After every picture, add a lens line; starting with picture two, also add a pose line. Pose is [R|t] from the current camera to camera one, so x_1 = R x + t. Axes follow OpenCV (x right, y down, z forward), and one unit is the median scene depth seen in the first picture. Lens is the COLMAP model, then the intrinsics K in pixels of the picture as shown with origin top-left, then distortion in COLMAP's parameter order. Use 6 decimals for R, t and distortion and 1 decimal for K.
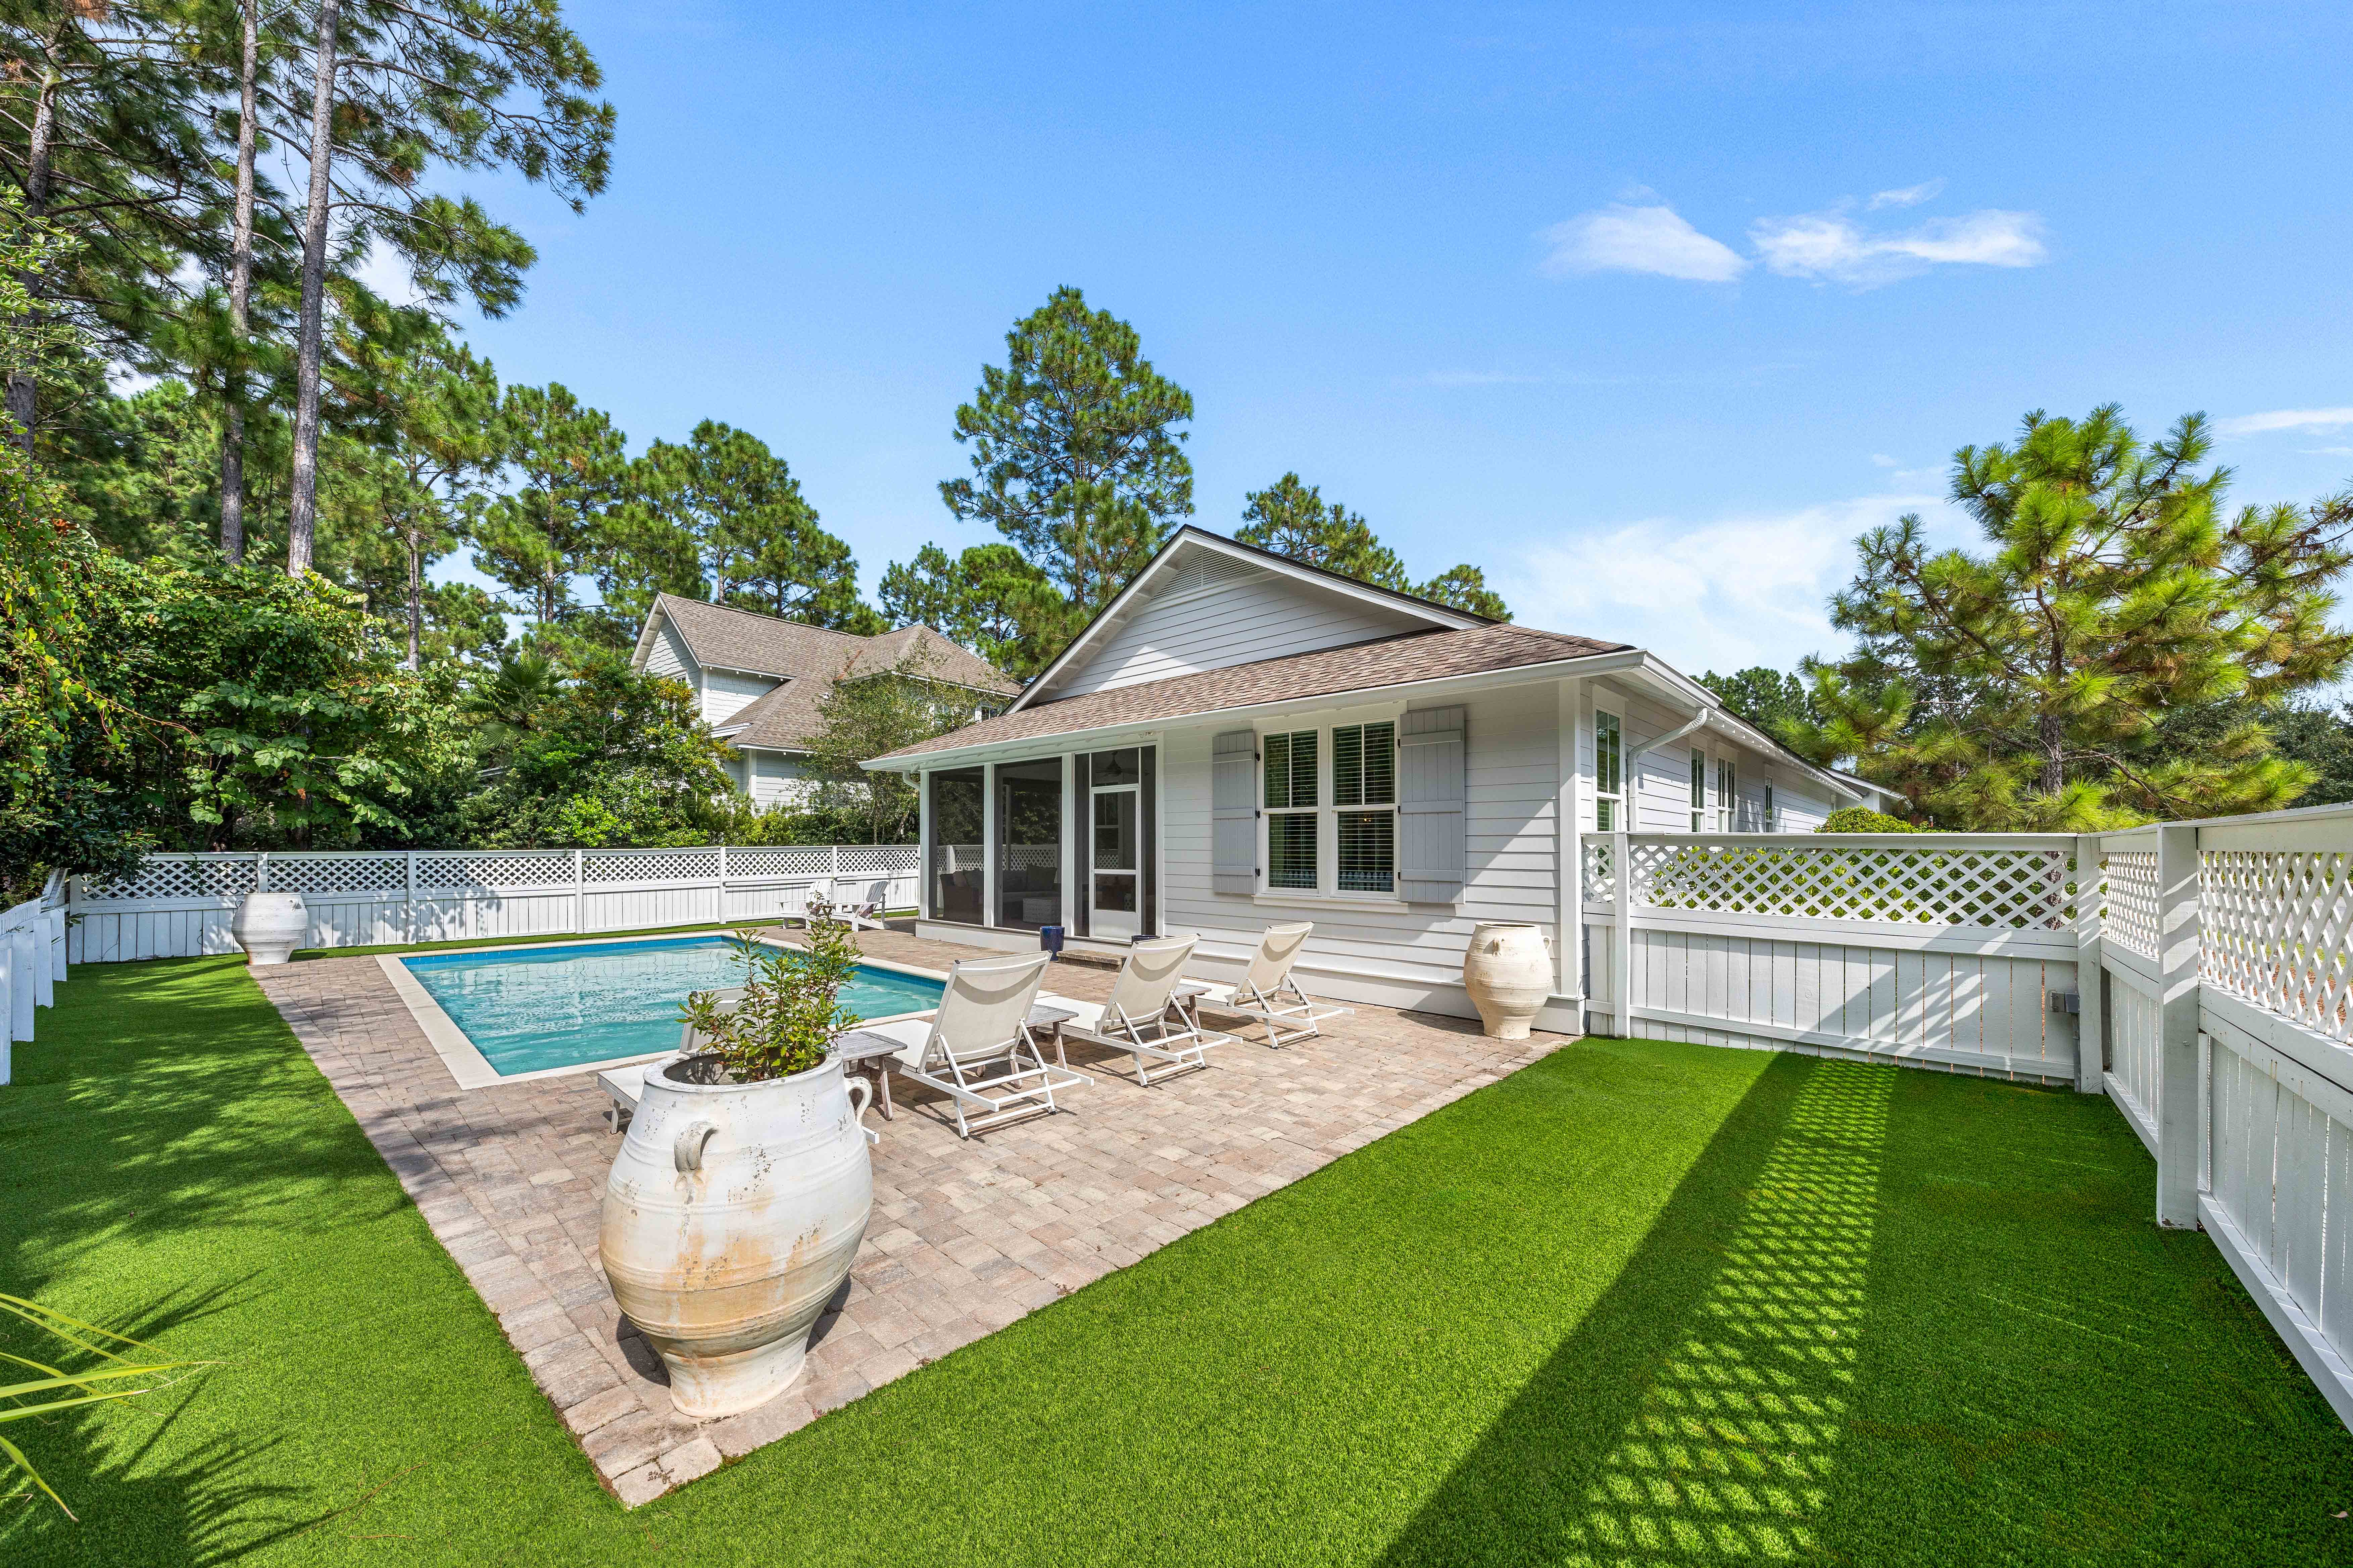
lens RADIAL K [[820.6, 0, 1139.8], [0, 820.6, 840.6], [0, 0, 1]] dist [-0.001252, -0.000217]
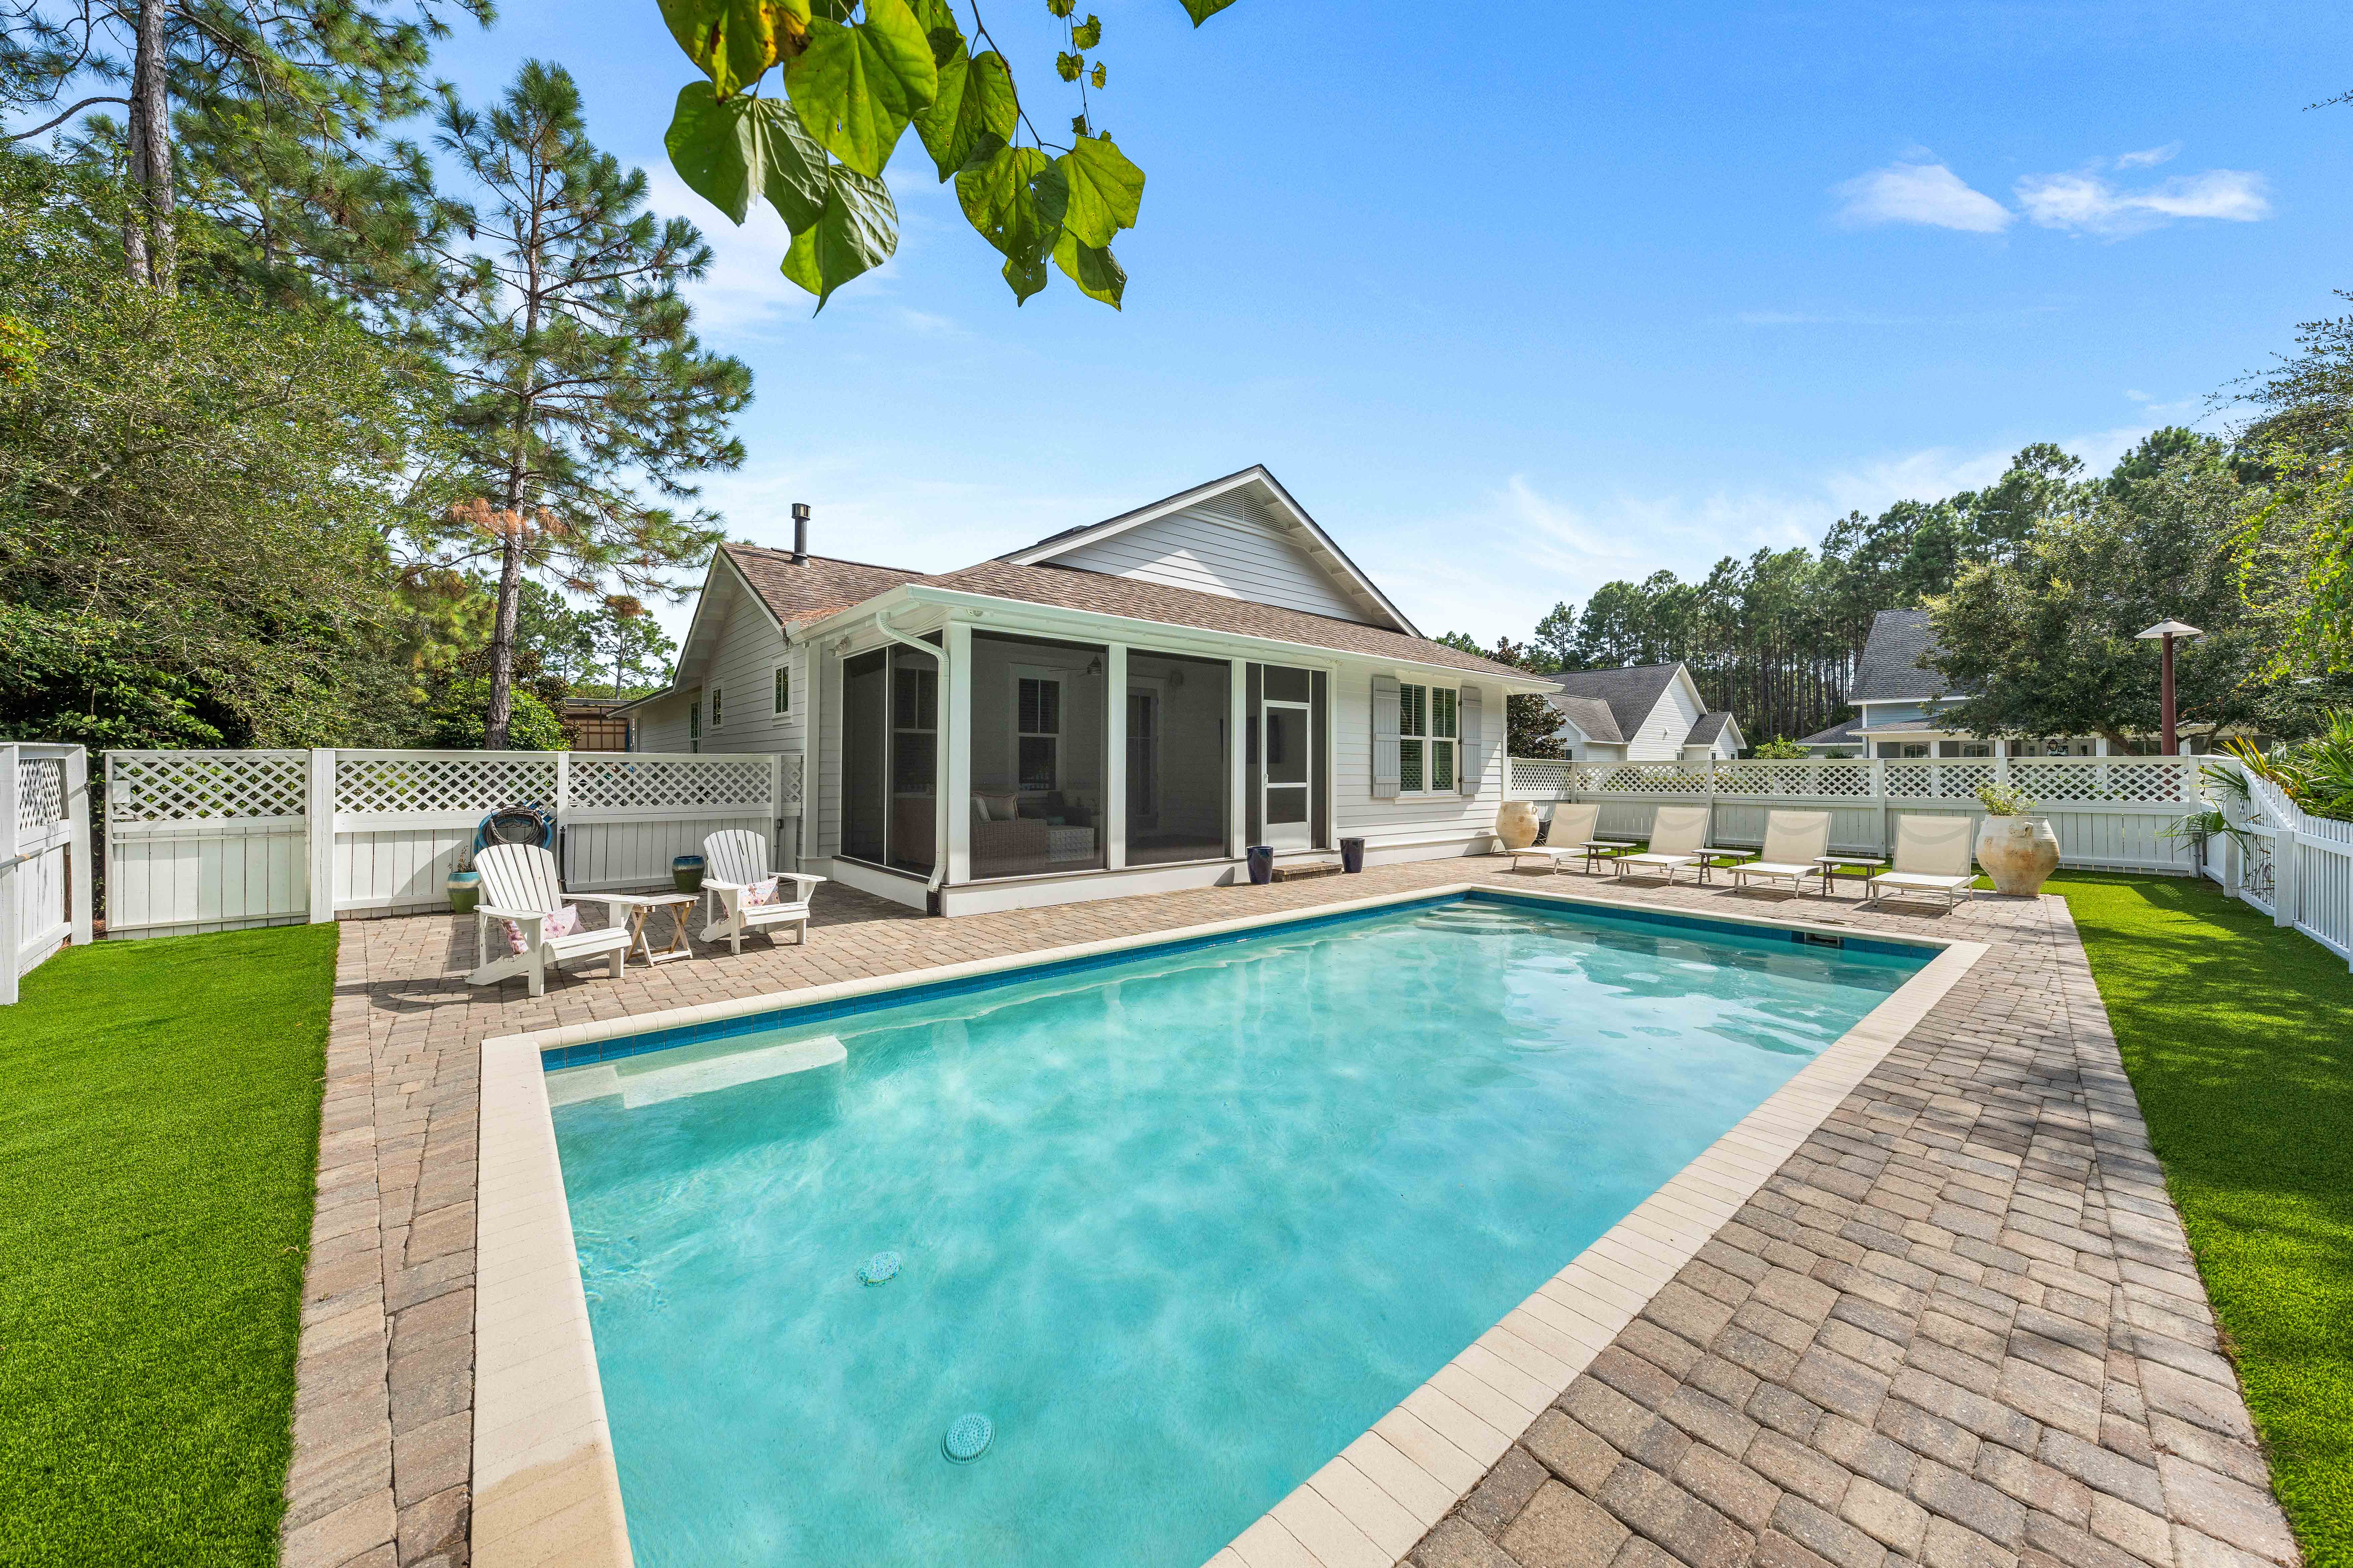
lens RADIAL K [[820.5, 0, 1157.4], [0, 820.5, 768.3], [0, 0, 1]] dist [-0.001252, -0.000217]
pose [[0.121618, -0.009120, 0.992535, -1.042259], [-0.016204, 0.999806, 0.011173, 0.007125], [-0.992445, -0.017442, 0.121447, 1.009276]]
